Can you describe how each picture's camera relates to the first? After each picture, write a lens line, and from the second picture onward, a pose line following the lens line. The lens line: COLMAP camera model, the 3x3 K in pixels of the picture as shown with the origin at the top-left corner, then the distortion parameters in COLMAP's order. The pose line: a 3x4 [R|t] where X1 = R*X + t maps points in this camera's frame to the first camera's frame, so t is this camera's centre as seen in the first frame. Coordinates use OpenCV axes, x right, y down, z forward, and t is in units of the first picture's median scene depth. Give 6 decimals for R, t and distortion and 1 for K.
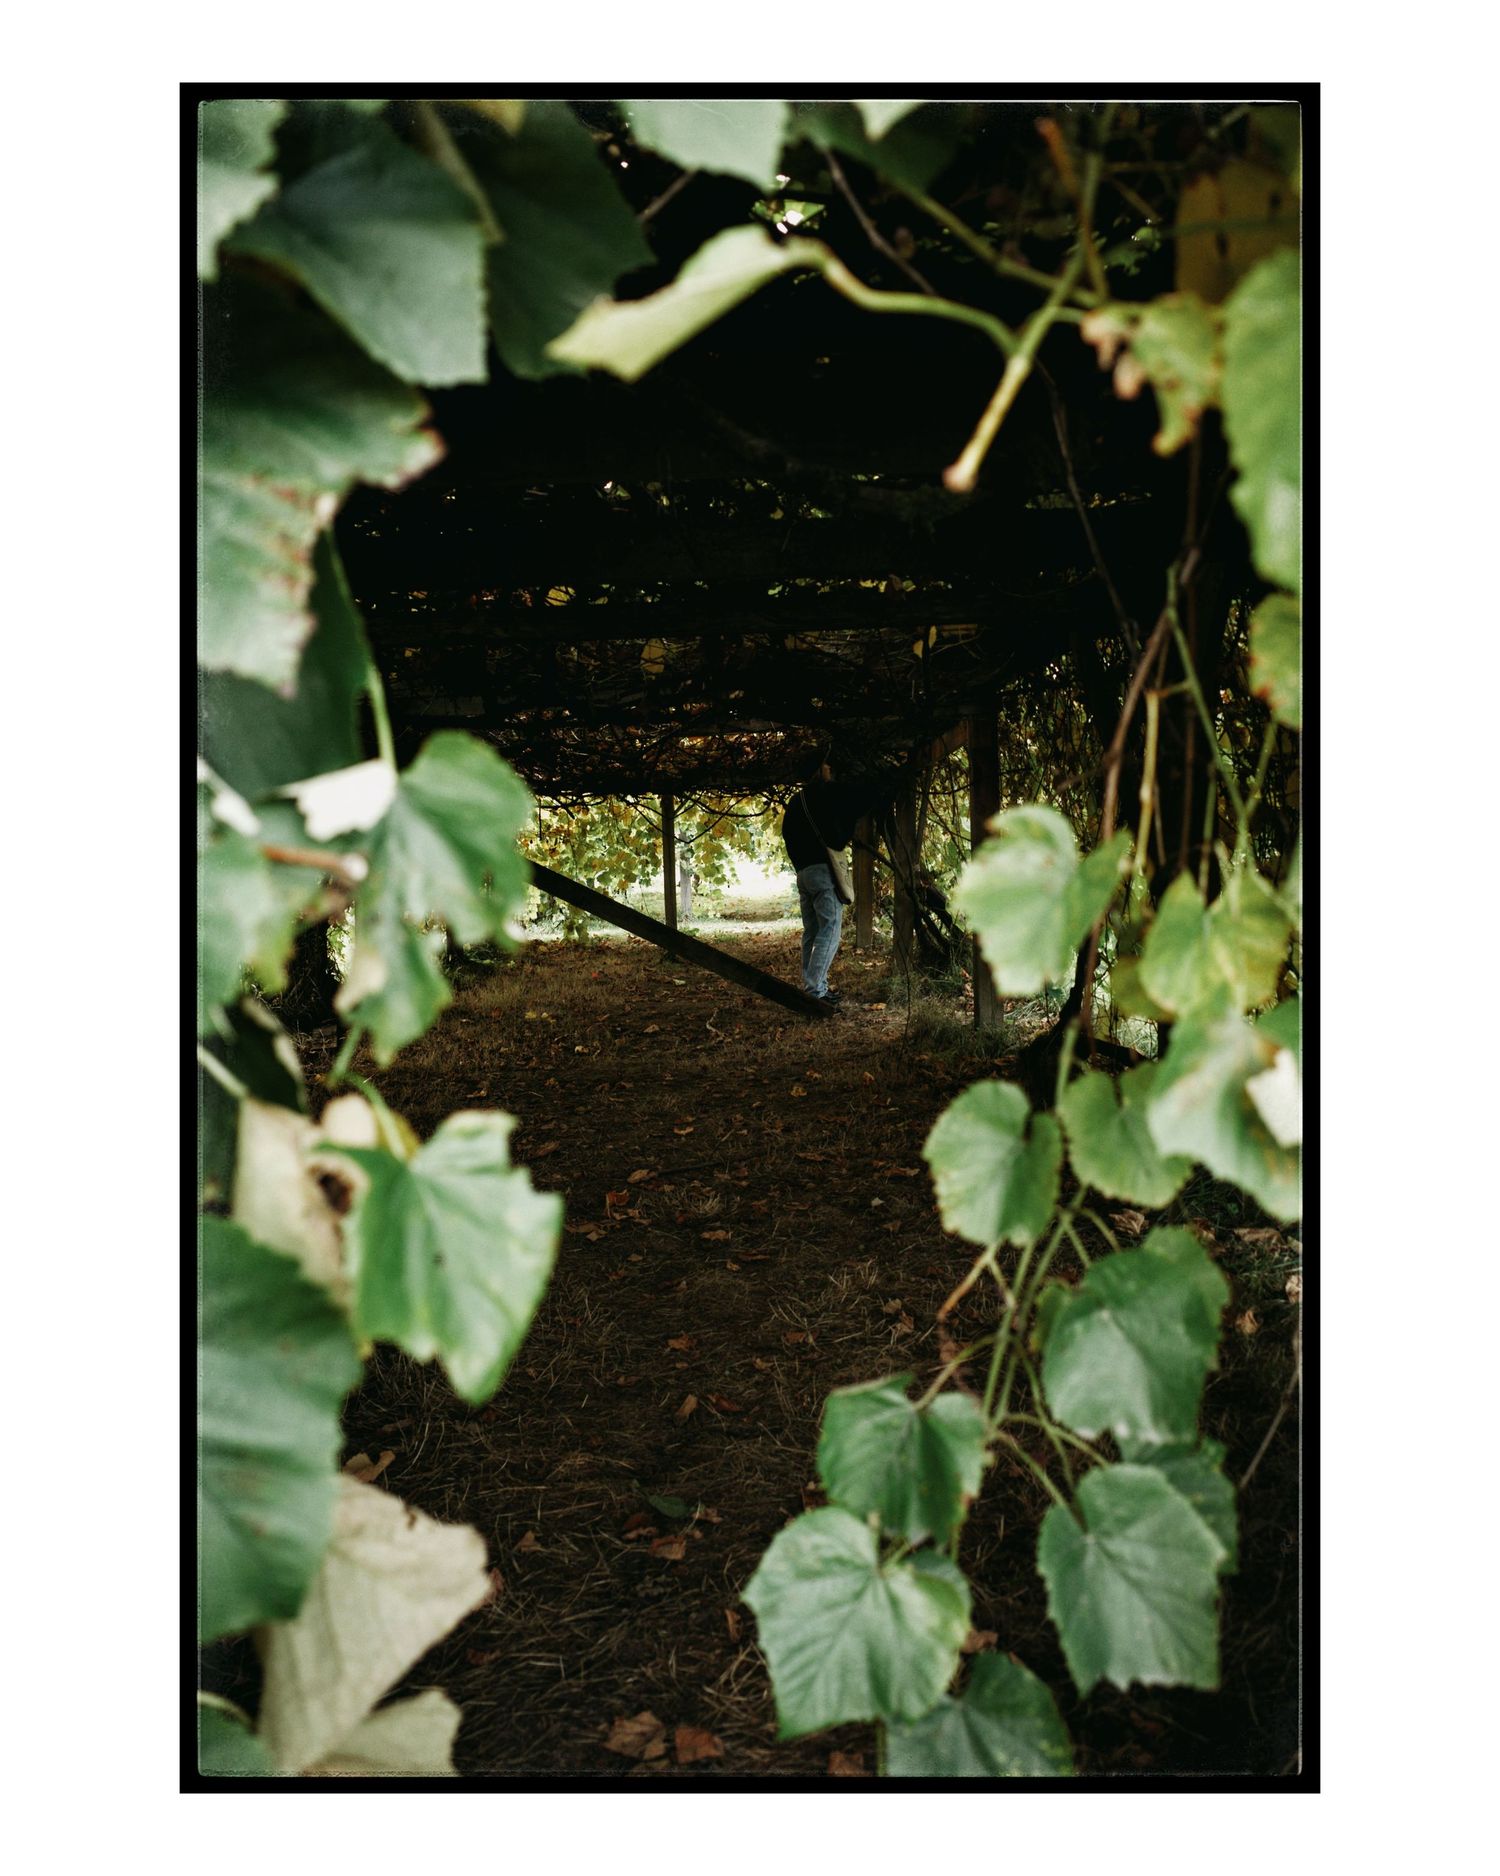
lens RADIAL K [[1683.3, 0, 752.7], [0, 1683.3, 938.3], [0, 0, 1]] dist [-0.054274, -0.010600]
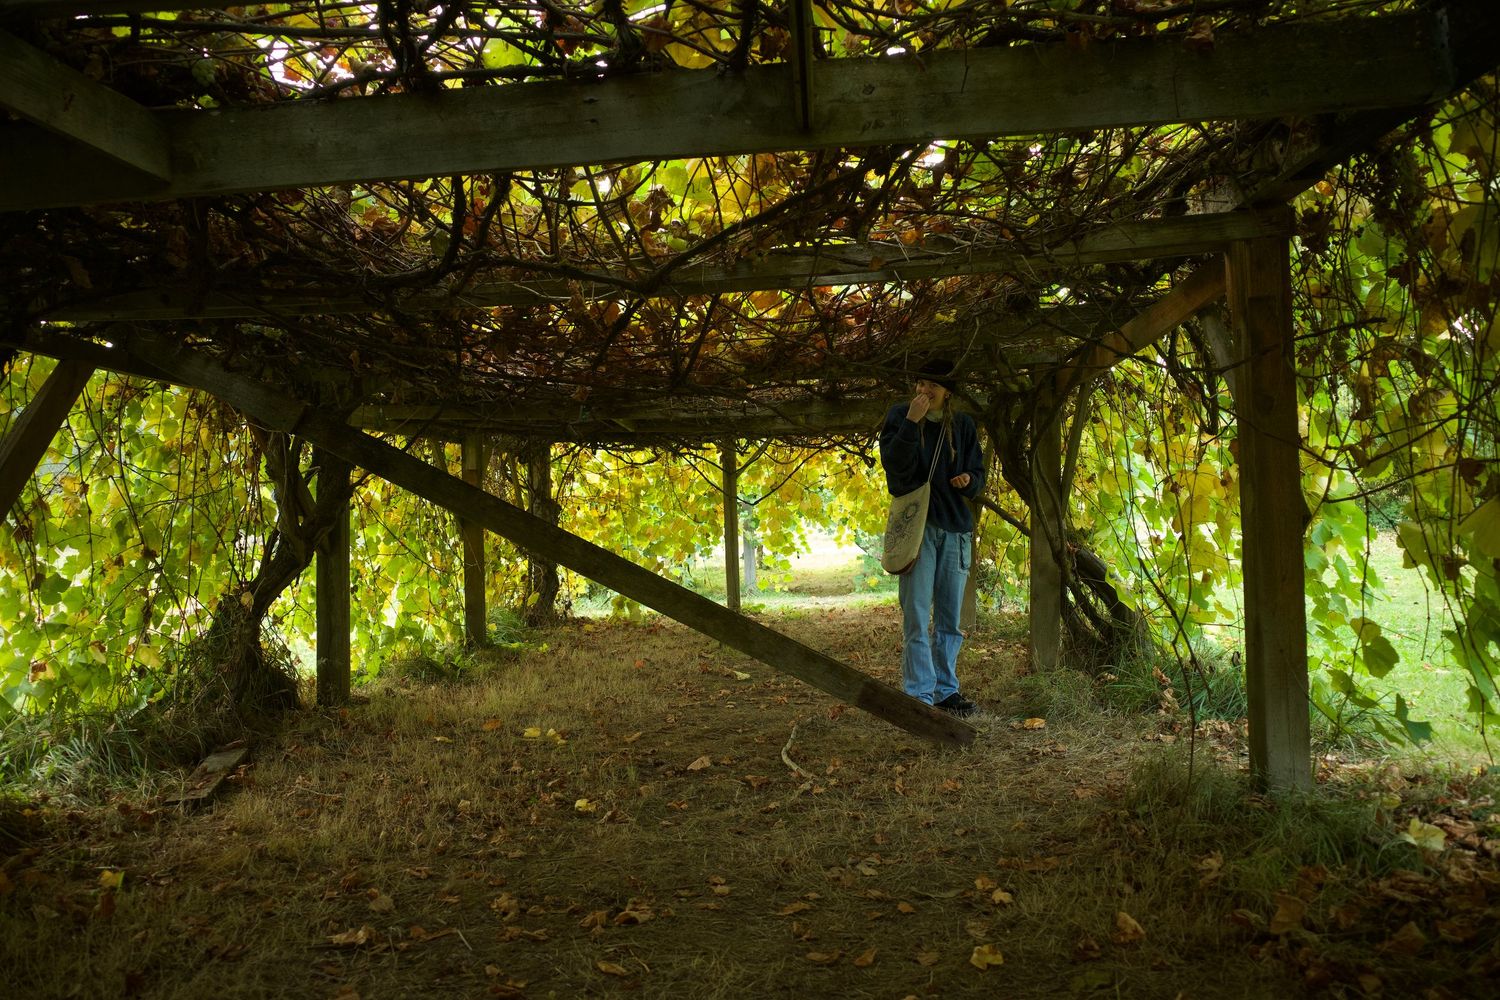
lens RADIAL K [[1169.1, 0, 754.2], [0, 1169.1, 495.8], [0, 0, 1]] dist [-0.001041, 0.001535]
pose [[0.999383, -0.005097, -0.034754, -0.015783], [0.001847, 0.995674, -0.092895, -0.005592], [0.035078, 0.092774, 0.995069, 0.381425]]
